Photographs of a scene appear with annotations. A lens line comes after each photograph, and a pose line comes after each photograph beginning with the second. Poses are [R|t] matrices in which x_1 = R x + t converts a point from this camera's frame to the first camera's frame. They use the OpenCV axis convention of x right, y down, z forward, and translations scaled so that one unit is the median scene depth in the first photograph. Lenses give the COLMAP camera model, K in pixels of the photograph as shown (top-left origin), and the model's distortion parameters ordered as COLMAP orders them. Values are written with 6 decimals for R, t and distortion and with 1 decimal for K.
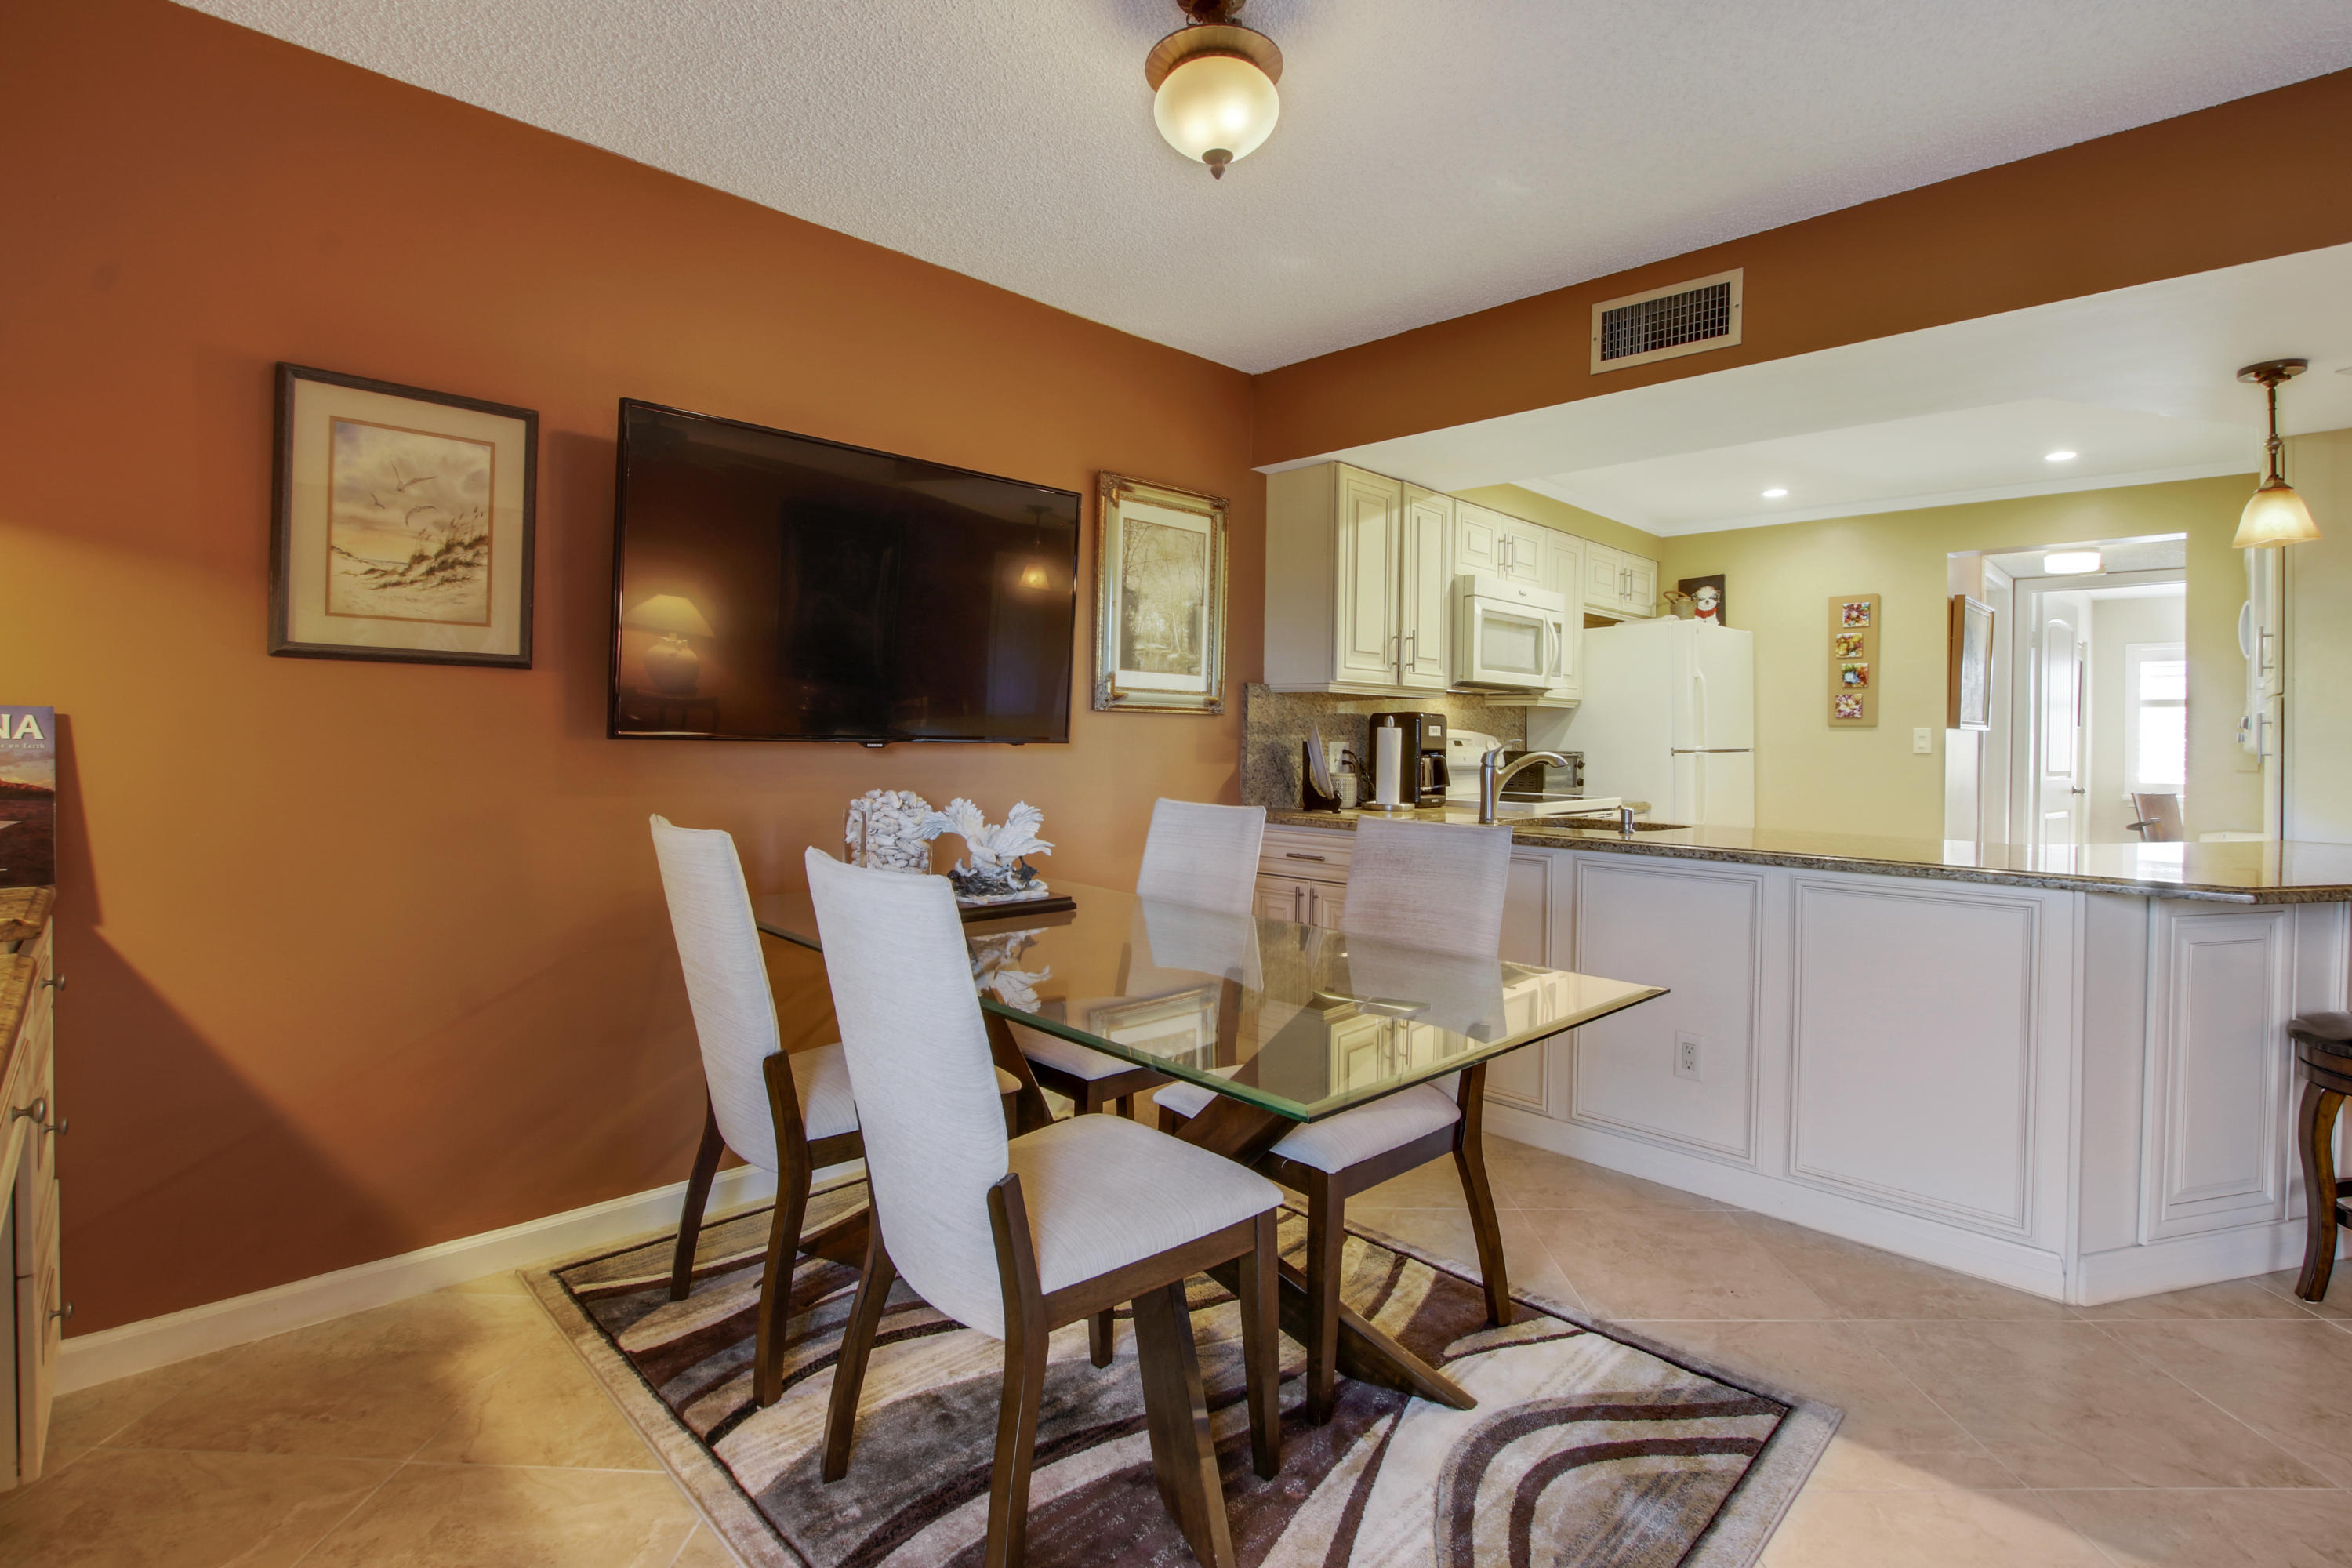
lens RADIAL K [[1117.3, 0, 1205.6], [0, 1117.3, 707.7], [0, 0, 1]] dist [-0.022228, -0.000012]
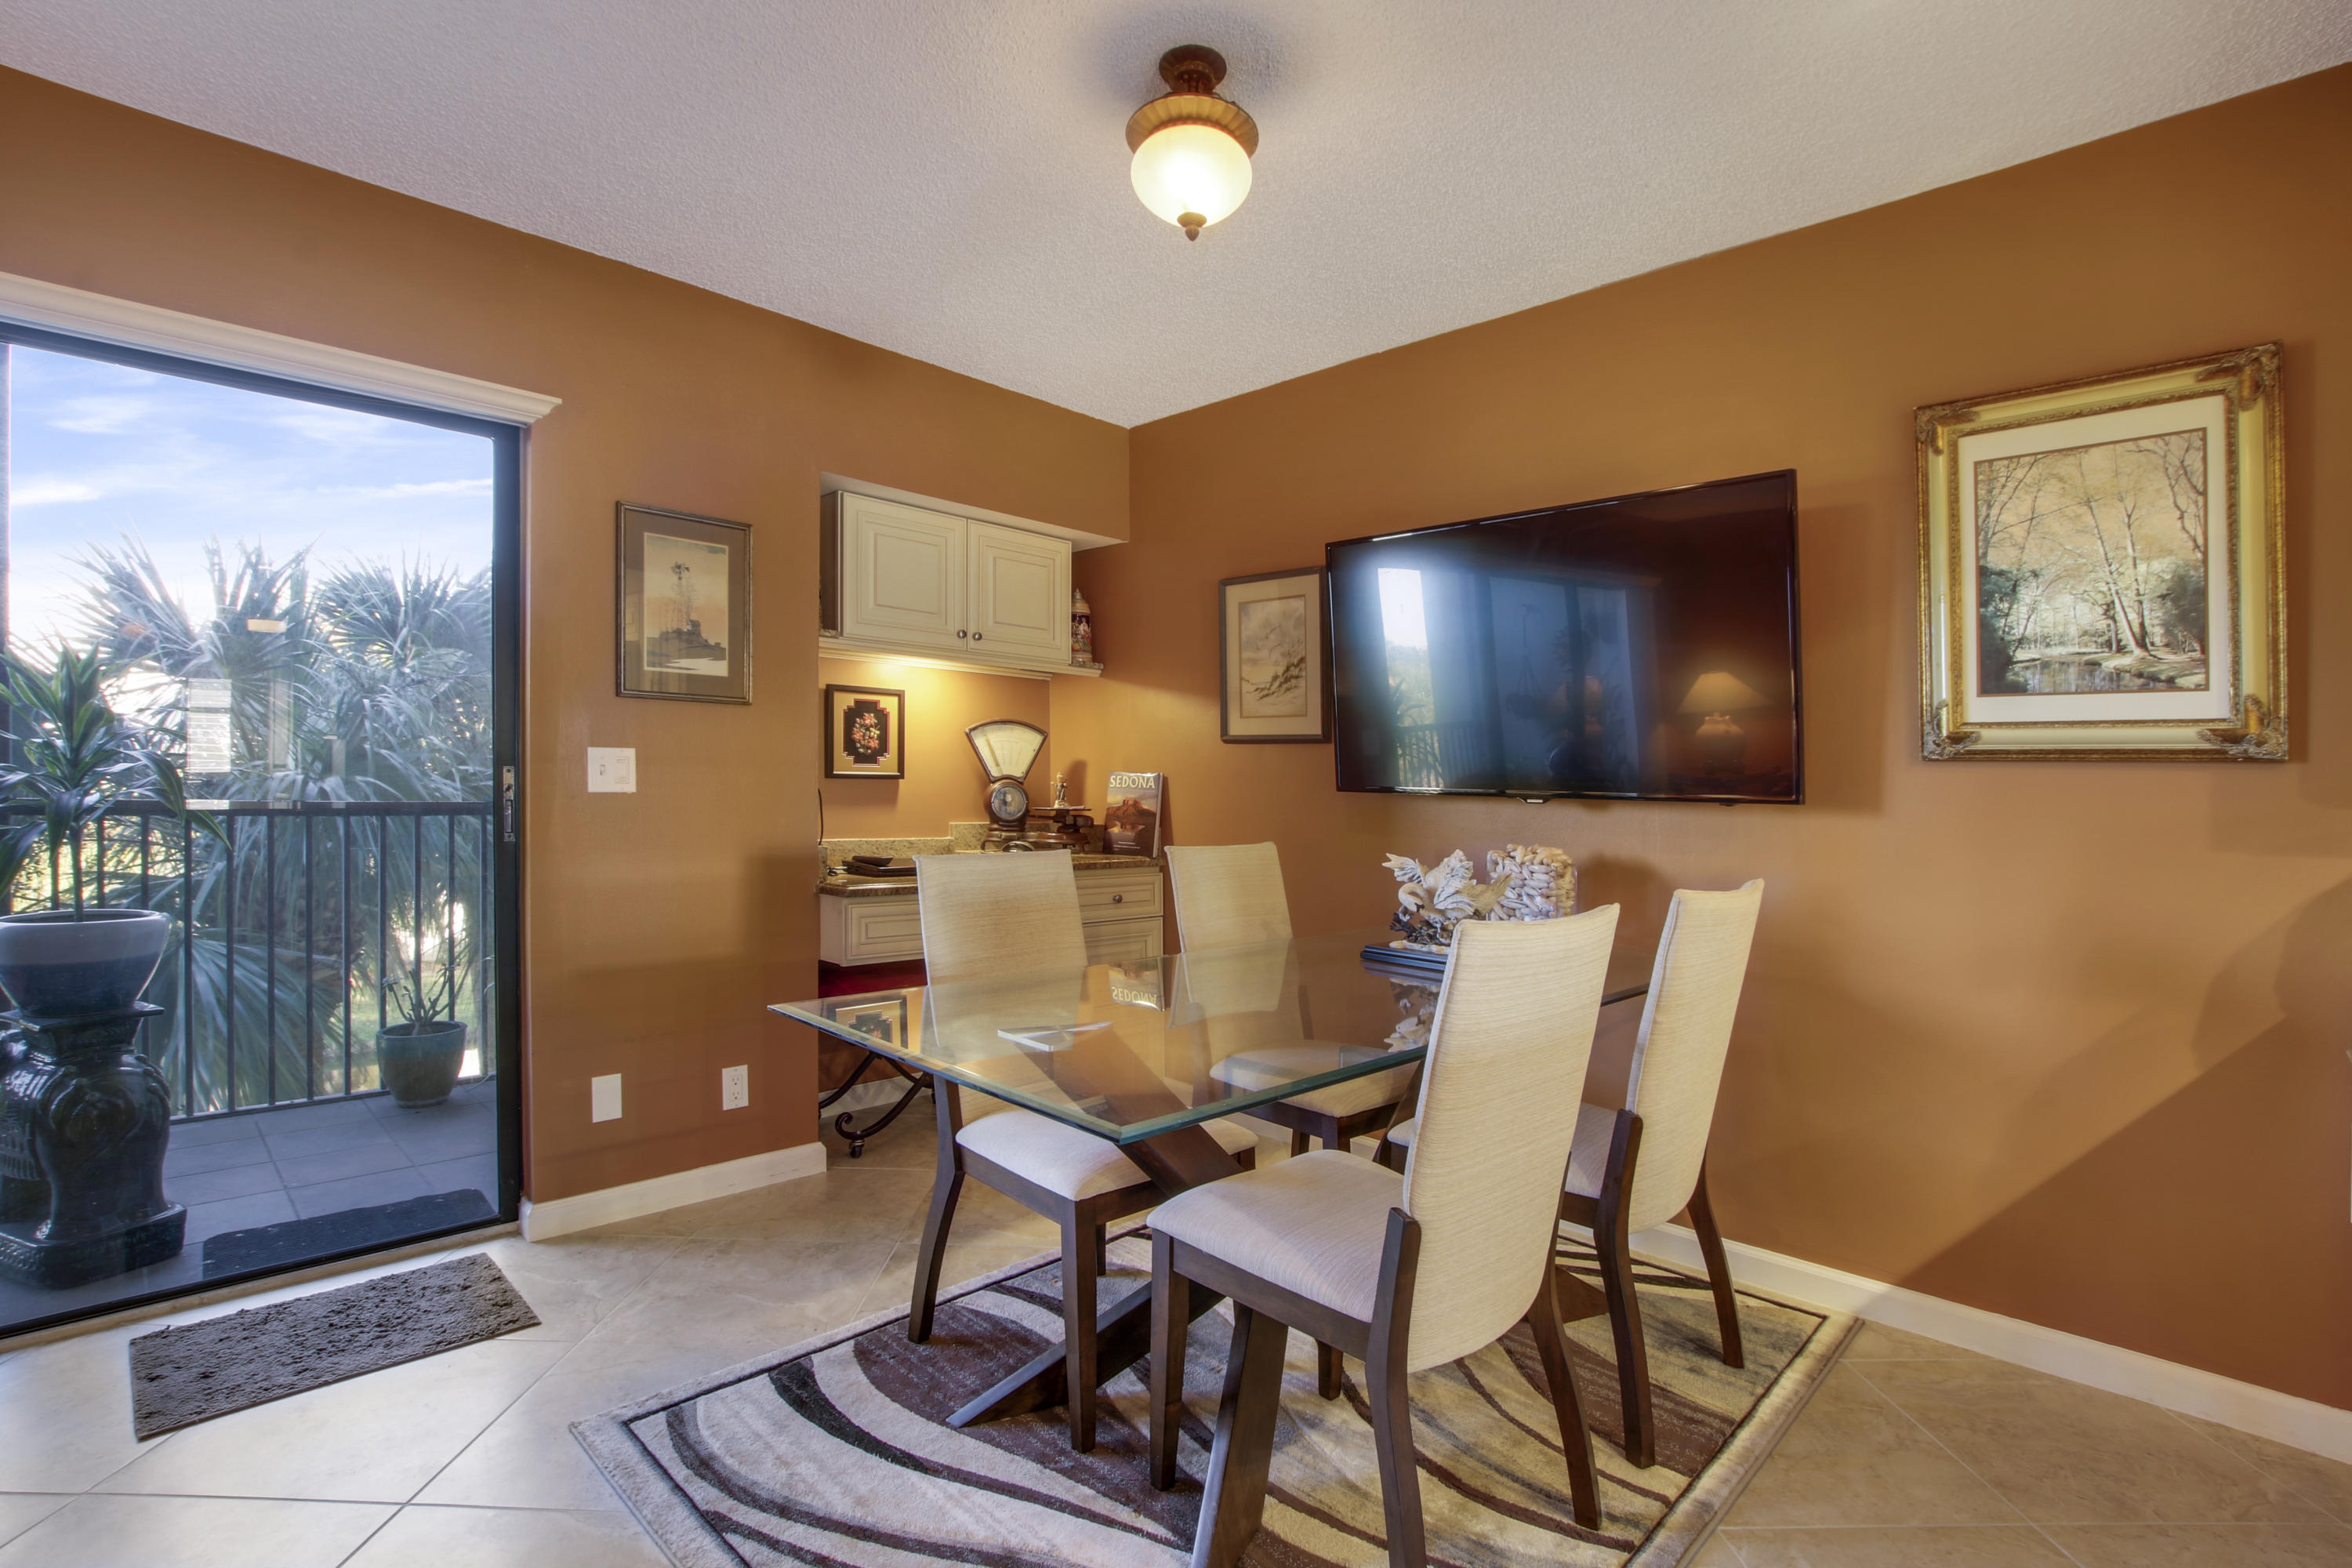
lens RADIAL K [[1108.2, 0, 1142.4], [0, 1108.2, 779.6], [0, 0, 1]] dist [-0.021536, 0.000942]
pose [[-0.020311, -0.017590, -0.999639, 0.531156], [-0.000912, 0.999845, -0.017575, 0.024080], [0.999793, 0.000555, -0.020323, 0.498841]]
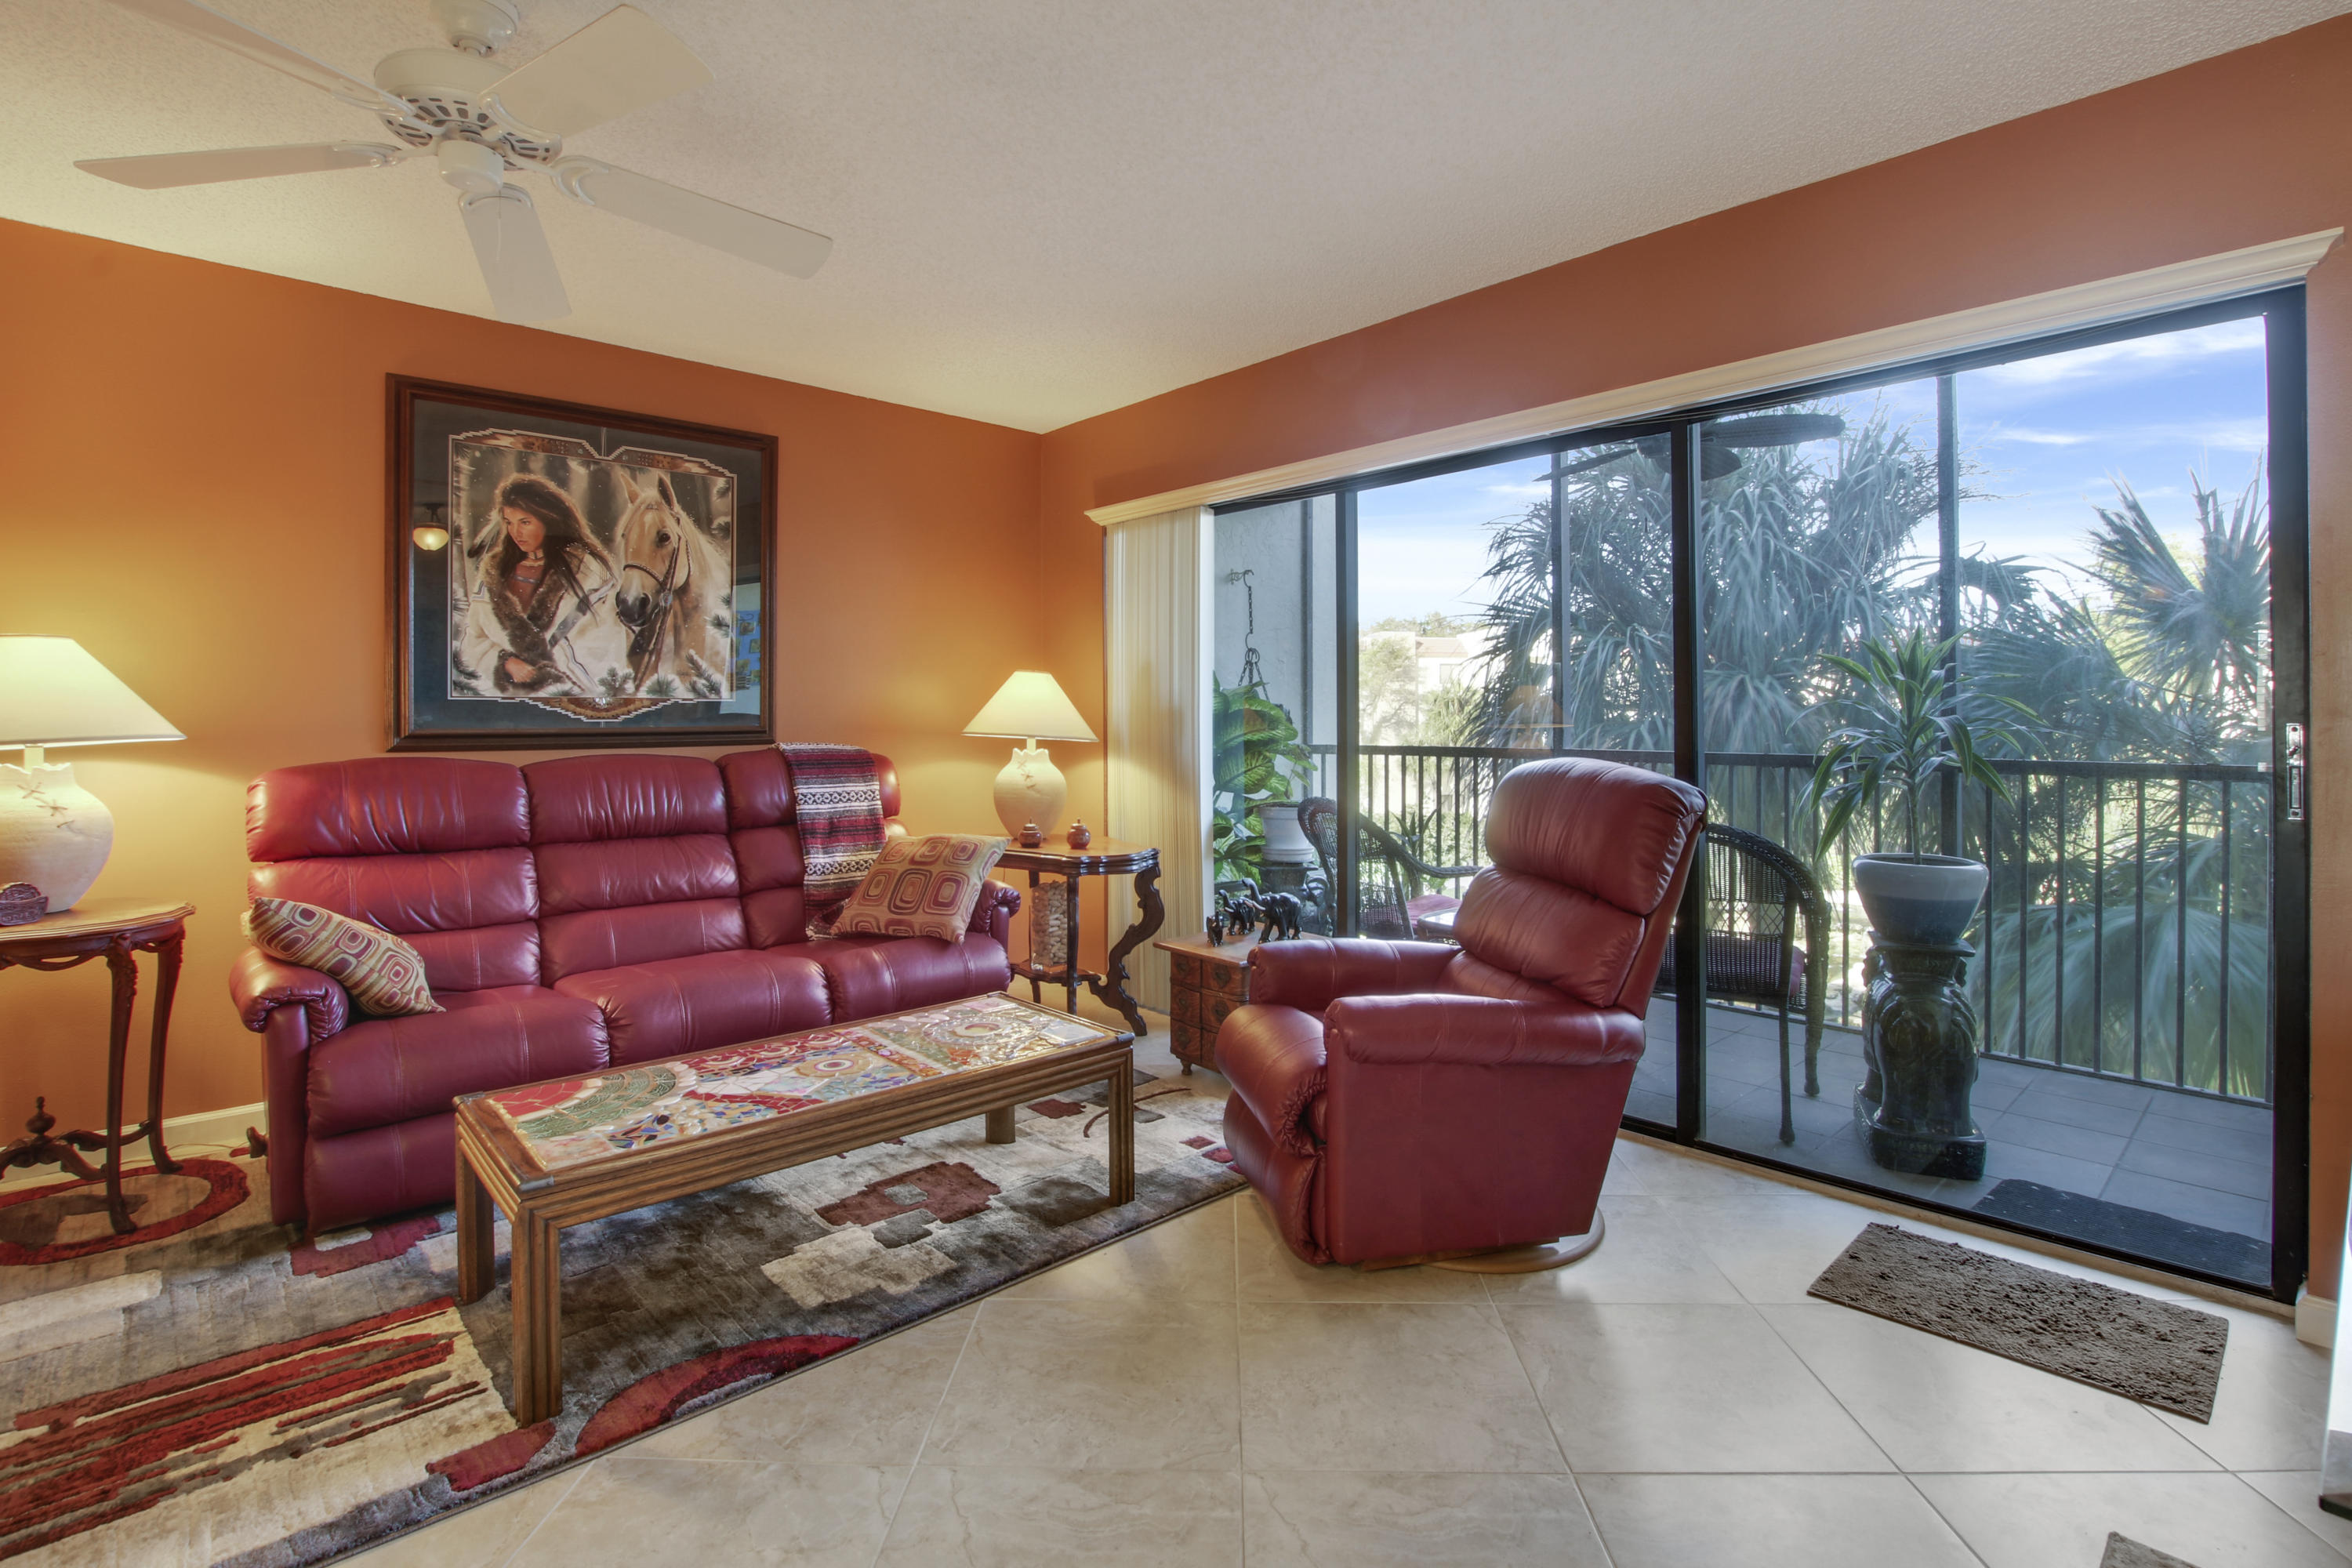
lens RADIAL K [[1137.7, 0, 1235.4], [0, 1137.7, 735.5], [0, 0, 1]] dist [-0.024032, 0.000472]
pose [[-0.999654, -0.012813, 0.022979, 0.353257], [-0.012973, 0.999893, -0.006820, 0.020994], [-0.022889, -0.007116, -0.999713, 0.647136]]
